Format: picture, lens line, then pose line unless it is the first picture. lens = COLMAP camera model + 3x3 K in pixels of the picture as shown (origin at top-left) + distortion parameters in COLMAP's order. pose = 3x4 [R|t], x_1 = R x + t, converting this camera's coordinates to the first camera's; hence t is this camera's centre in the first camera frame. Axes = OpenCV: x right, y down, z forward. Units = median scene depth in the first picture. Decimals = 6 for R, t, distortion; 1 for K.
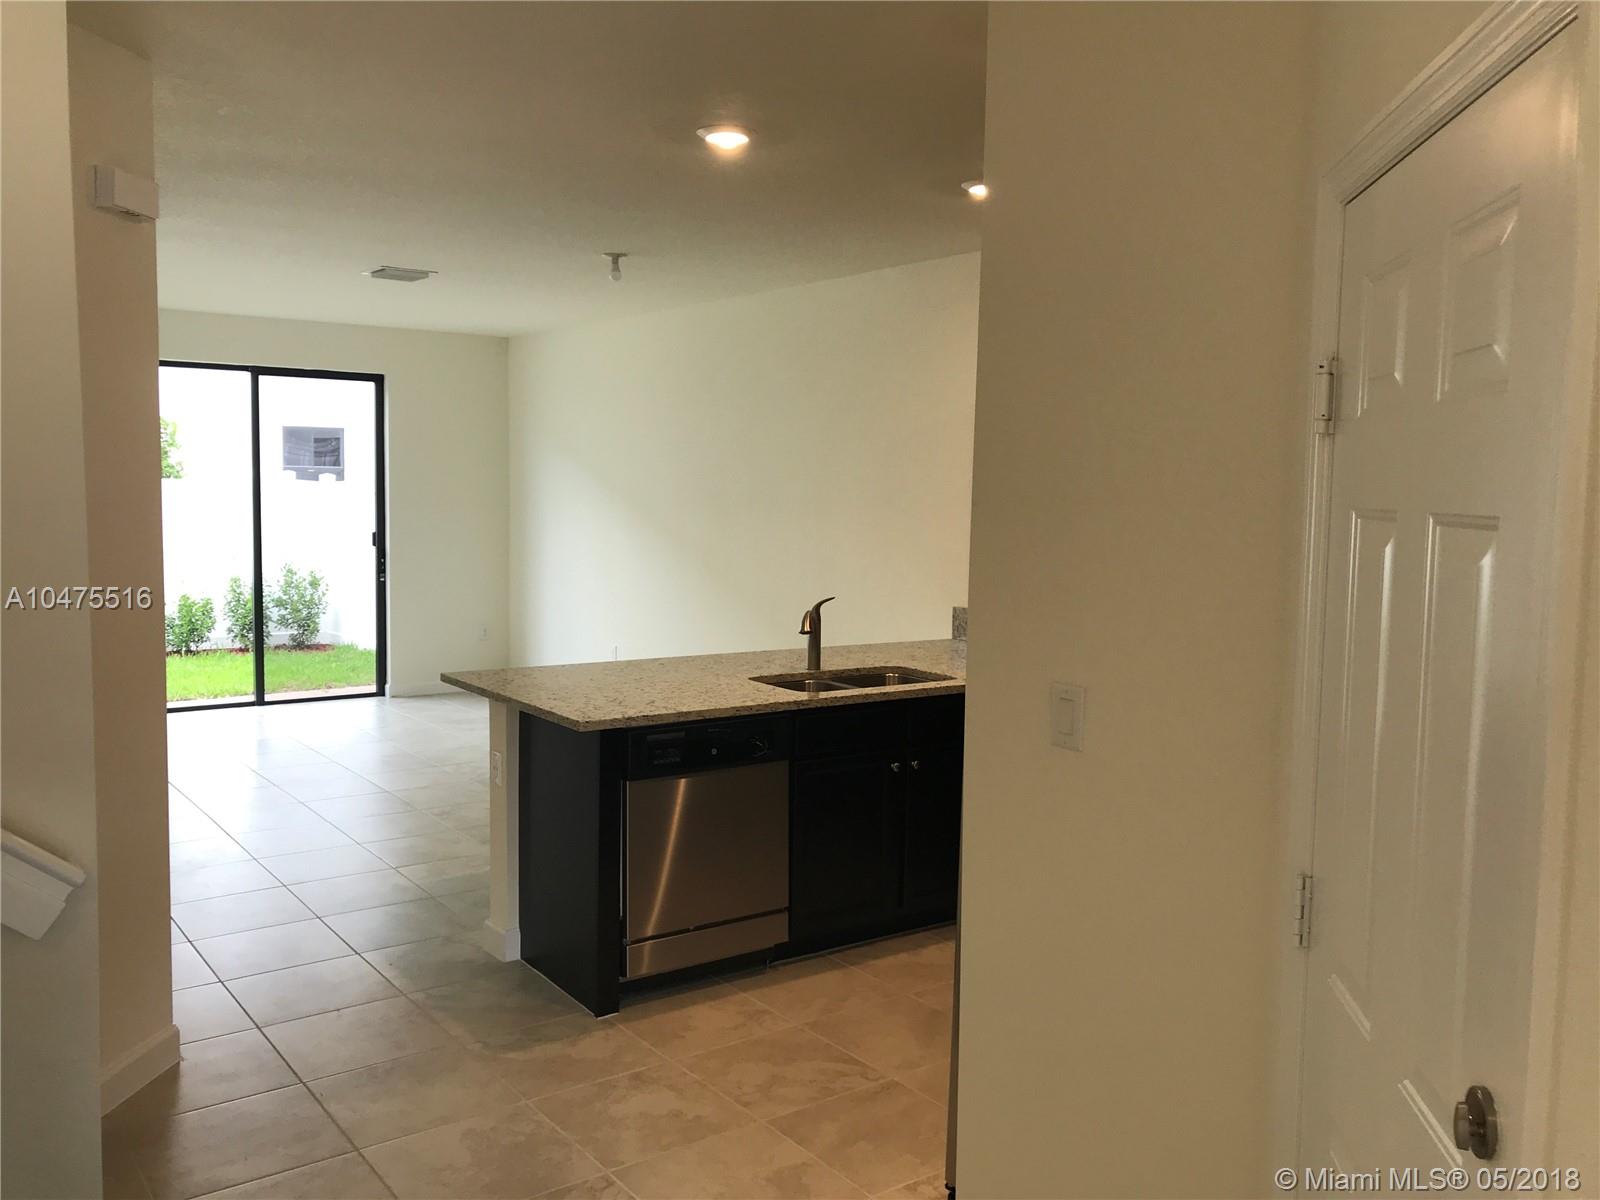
lens RADIAL K [[1340.9, 0, 793.6], [0, 1340.9, 597.8], [0, 0, 1]] dist [0.040043, -0.036360]
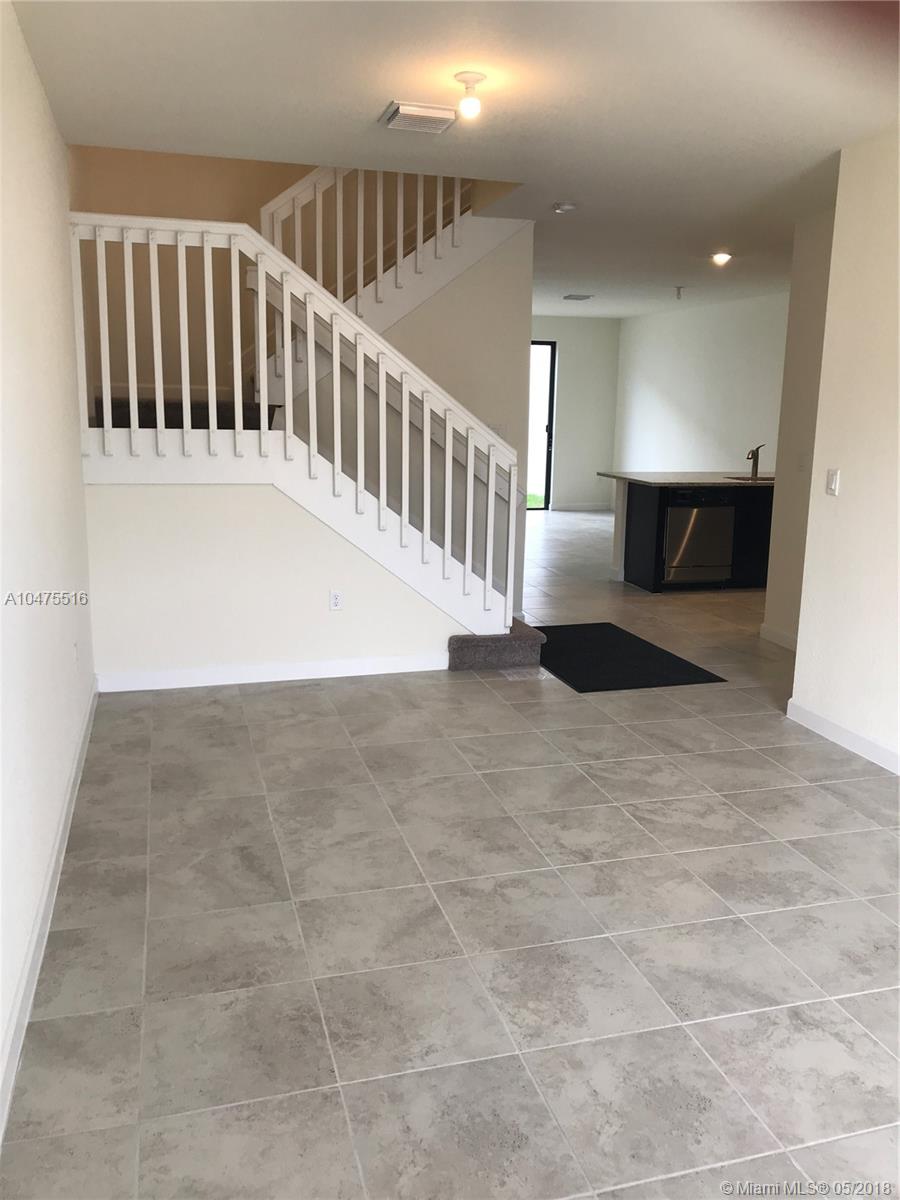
lens RADIAL K [[1005.7, 0, 451.6], [0, 1005.7, 594.7], [0, 0, 1]] dist [0.040043, -0.036360]
pose [[0.938543, 0.062626, -0.339435, 0.147376], [-0.027948, 0.993962, 0.106110, 0.098521], [0.344030, -0.090102, 0.934625, -0.942084]]
